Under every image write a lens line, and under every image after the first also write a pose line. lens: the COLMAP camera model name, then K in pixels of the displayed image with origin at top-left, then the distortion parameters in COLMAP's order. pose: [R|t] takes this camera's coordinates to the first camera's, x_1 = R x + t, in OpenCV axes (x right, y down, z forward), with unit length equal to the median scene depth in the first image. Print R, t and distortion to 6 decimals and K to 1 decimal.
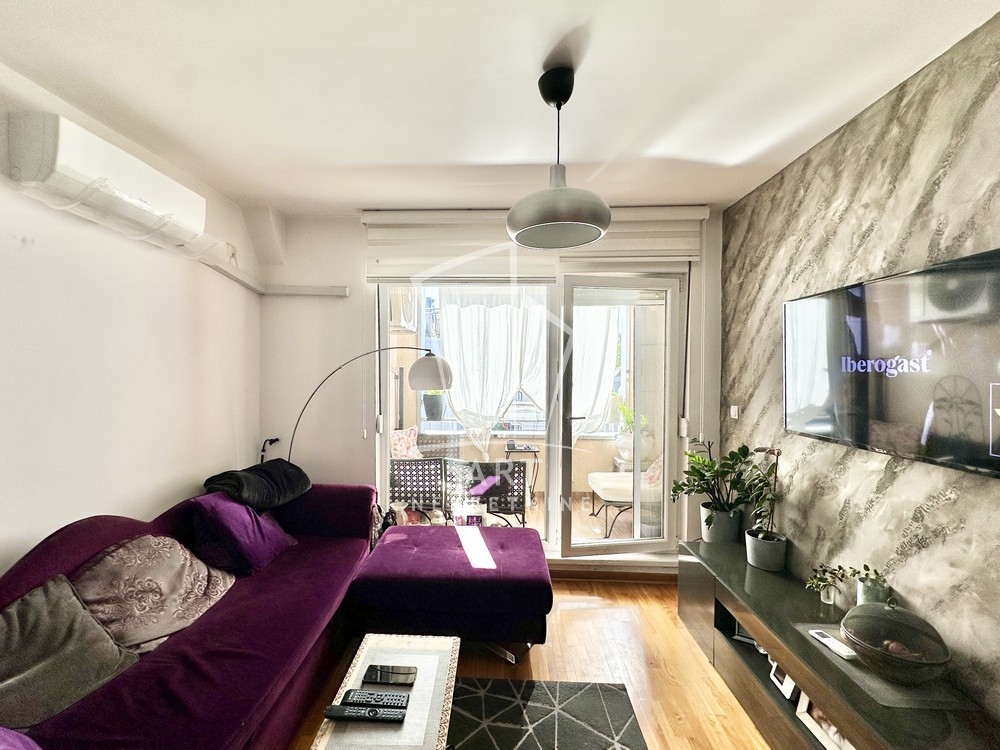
lens RADIAL K [[433.1, 0, 489.7], [0, 433.1, 374.4], [0, 0, 1]] dist [0.000887, 0.001576]
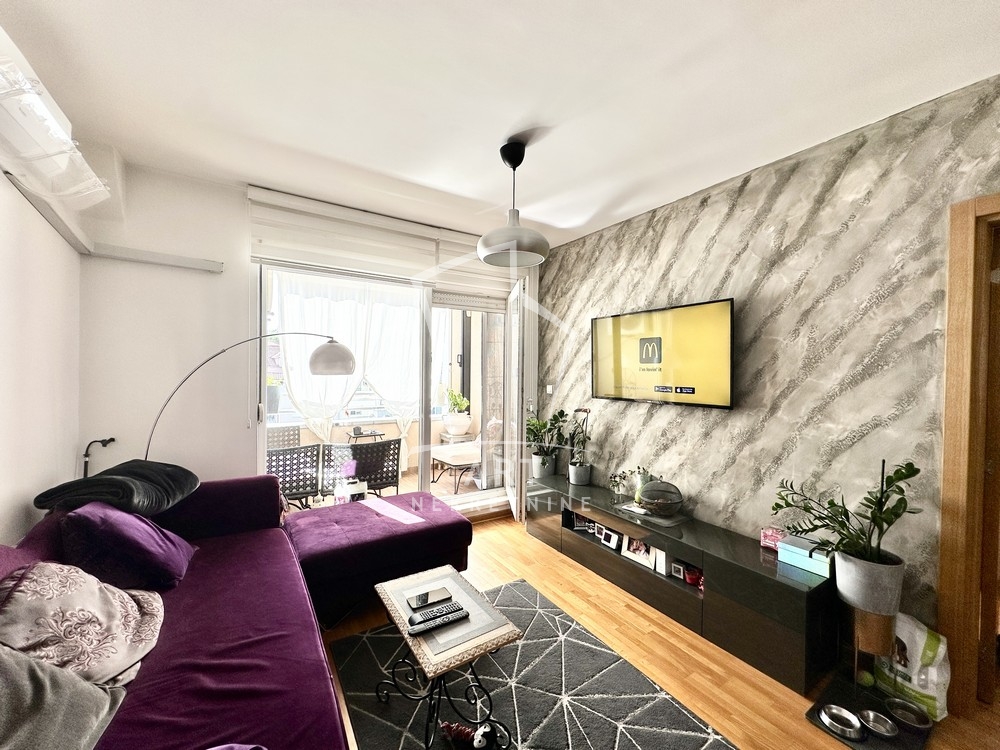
lens RADIAL K [[395.2, 0, 500.9], [0, 395.2, 372.2], [0, 0, 1]] dist [-0.003031, 0.000178]
pose [[0.812621, 0.001689, 0.582789, -0.471951], [-0.000310, 0.999997, -0.002467, 0.039448], [-0.582792, 0.001824, 0.812619, -0.010505]]
